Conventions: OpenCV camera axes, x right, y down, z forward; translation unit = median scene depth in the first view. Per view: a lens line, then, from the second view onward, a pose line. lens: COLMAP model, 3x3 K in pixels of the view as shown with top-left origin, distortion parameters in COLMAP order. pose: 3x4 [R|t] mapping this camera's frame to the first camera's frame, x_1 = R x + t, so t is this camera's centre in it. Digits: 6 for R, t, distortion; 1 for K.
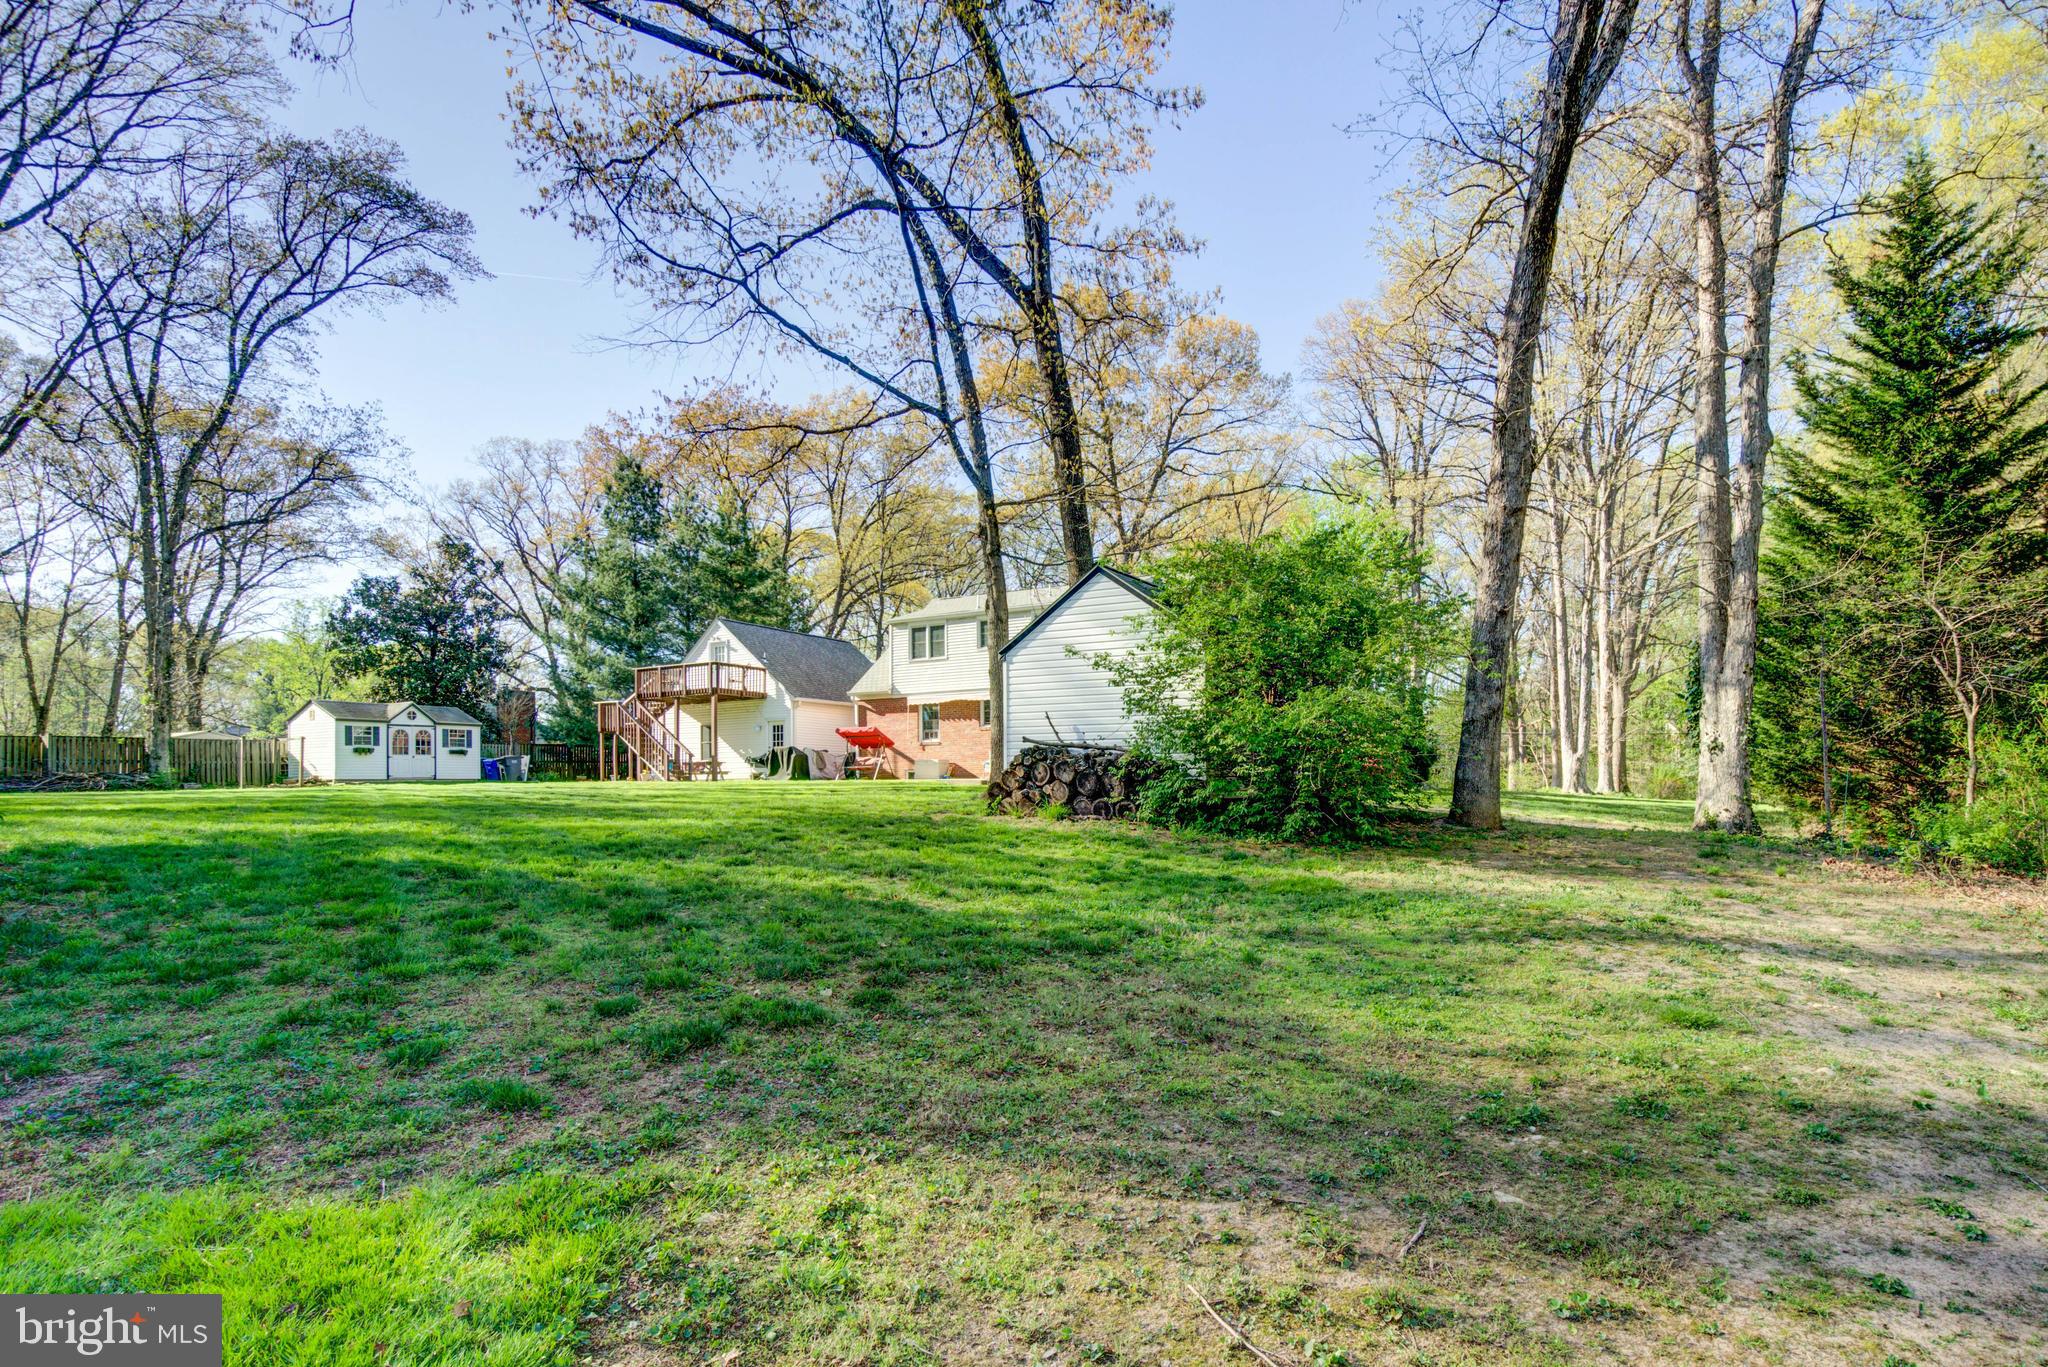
lens RADIAL K [[1039.0, 0, 1152.2], [0, 1039.0, 774.3], [0, 0, 1]] dist [-0.038528, 0.000459]
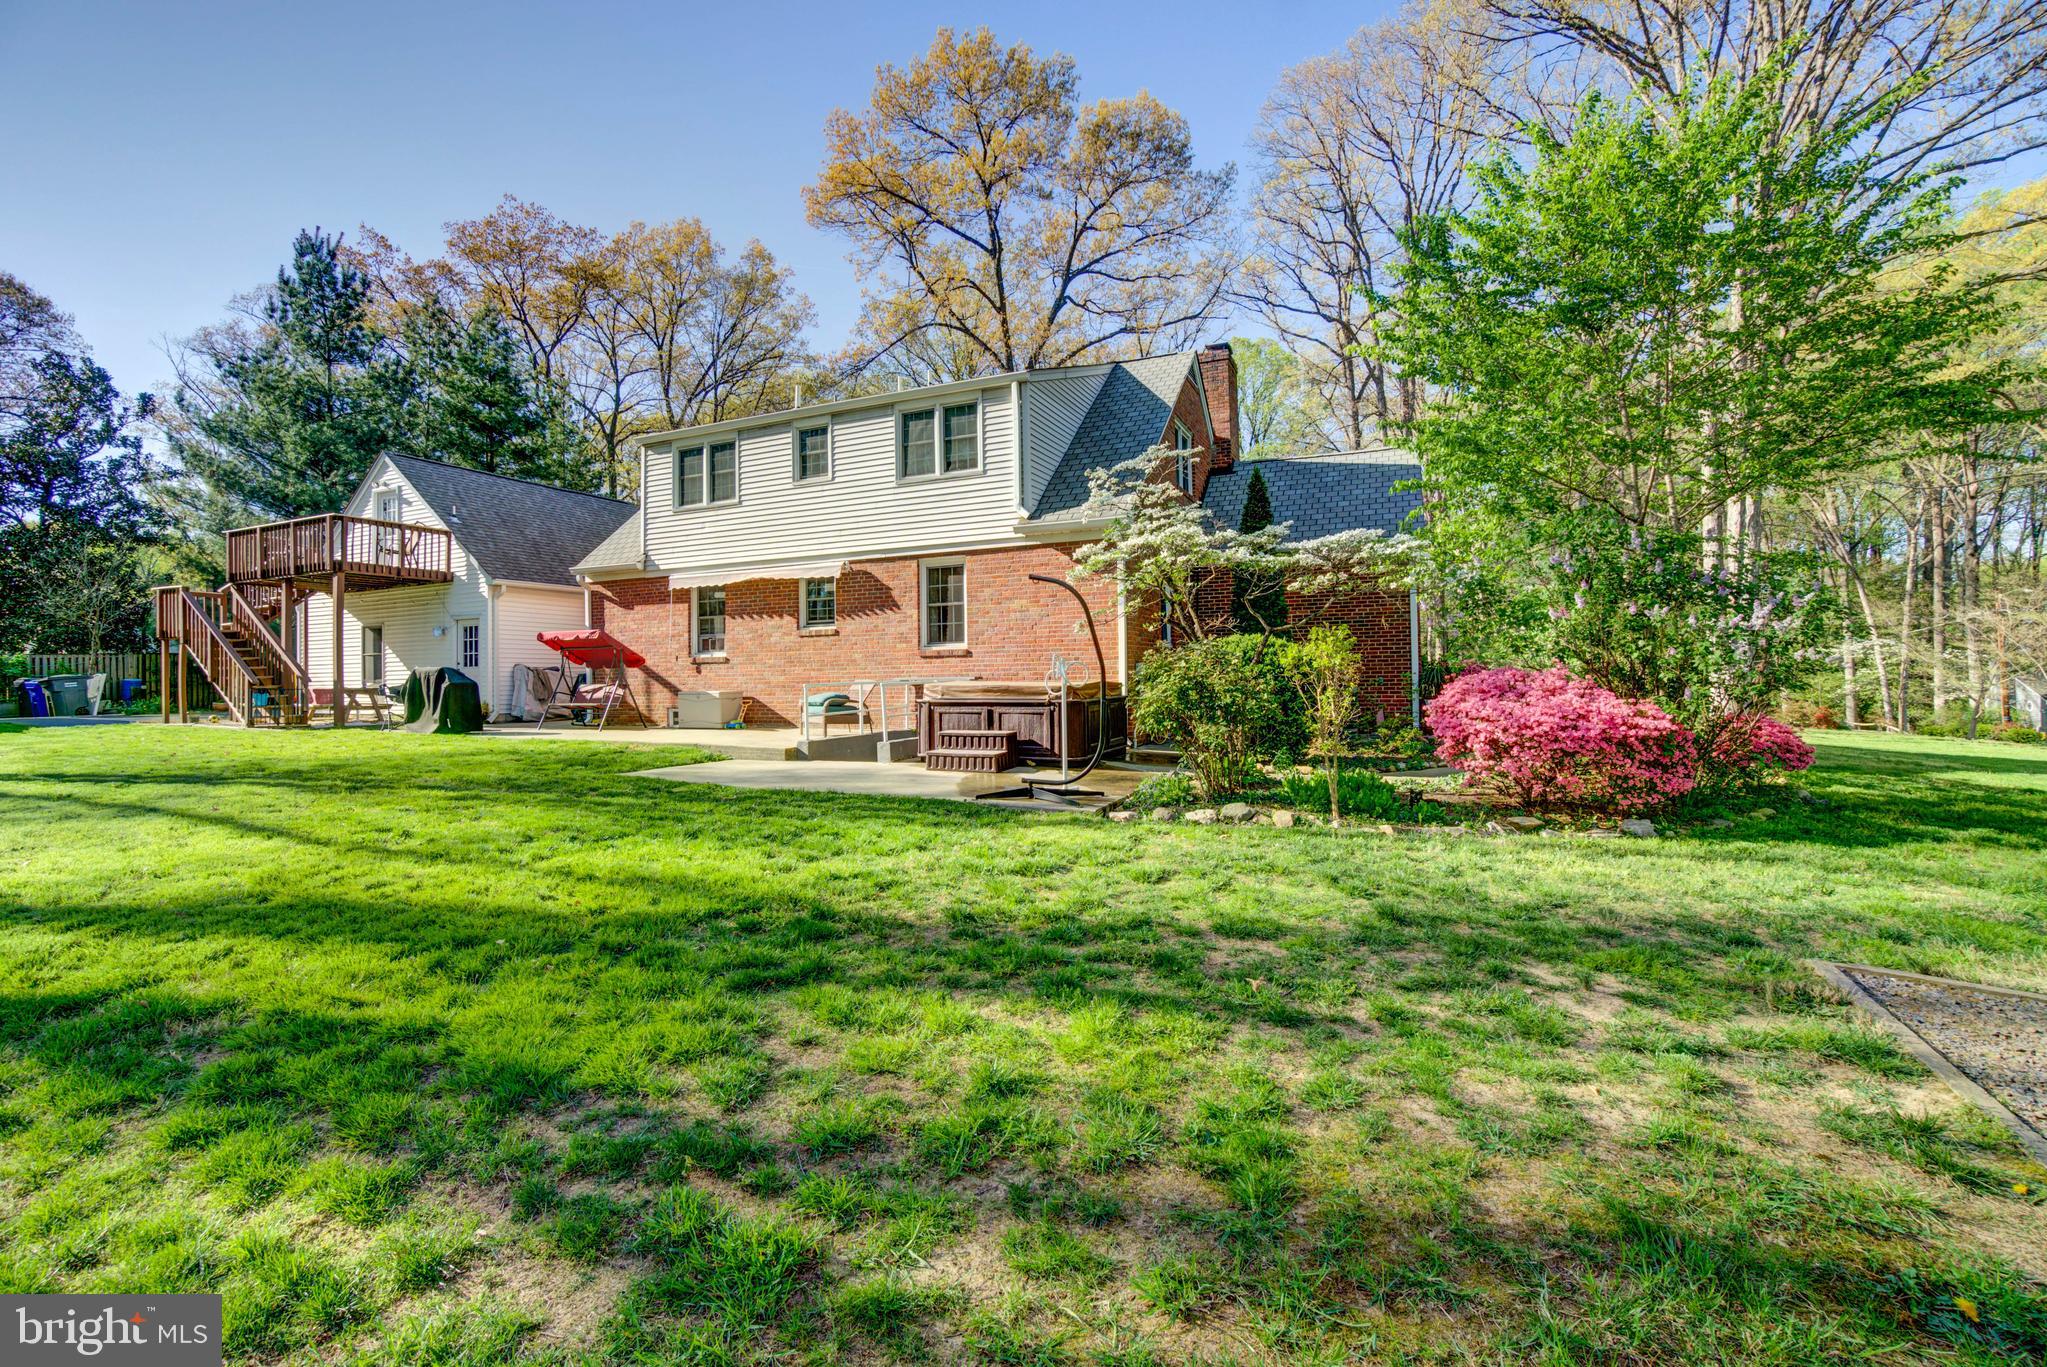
lens RADIAL K [[903.6, 0, 1013.5], [0, 903.6, 672.9], [0, 0, 1]] dist [-0.064674, 0.023980]
pose [[0.999914, -0.001229, 0.013037, -0.055852], [0.001087, 0.999940, 0.010944, -0.025583], [-0.013050, -0.010929, 0.999855, 0.482159]]
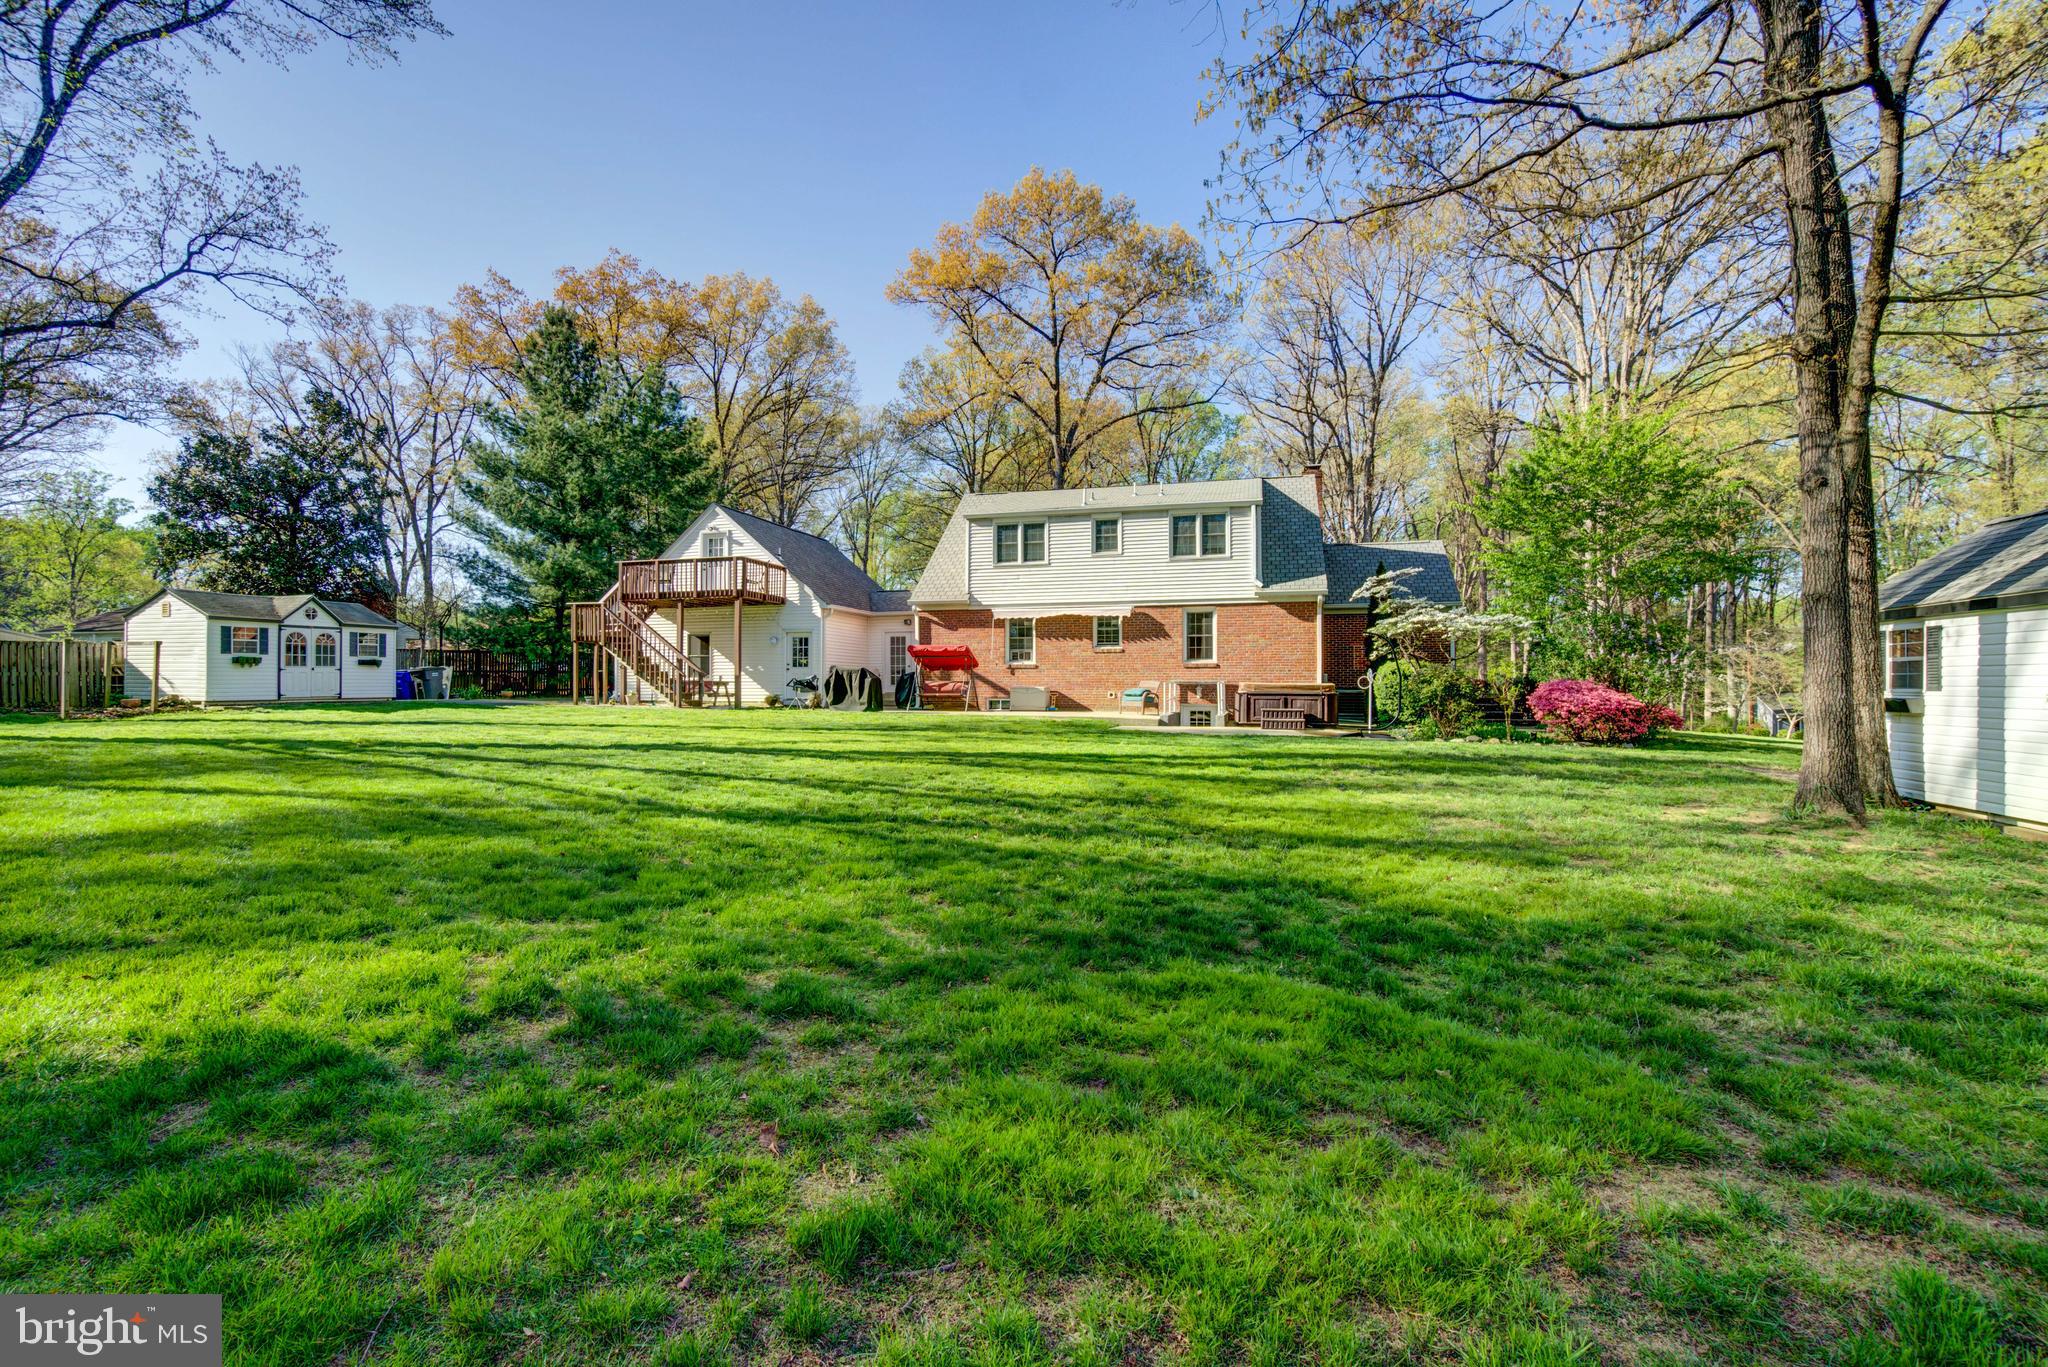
lens RADIAL K [[896.3, 0, 1012.8], [0, 896.3, 676.0], [0, 0, 1]] dist [-0.056172, 0.015579]
pose [[0.986446, 0.017167, 0.163188, -0.308413], [-0.017921, 0.999834, 0.003149, -0.022213], [-0.163107, -0.006030, 0.986590, 0.274993]]
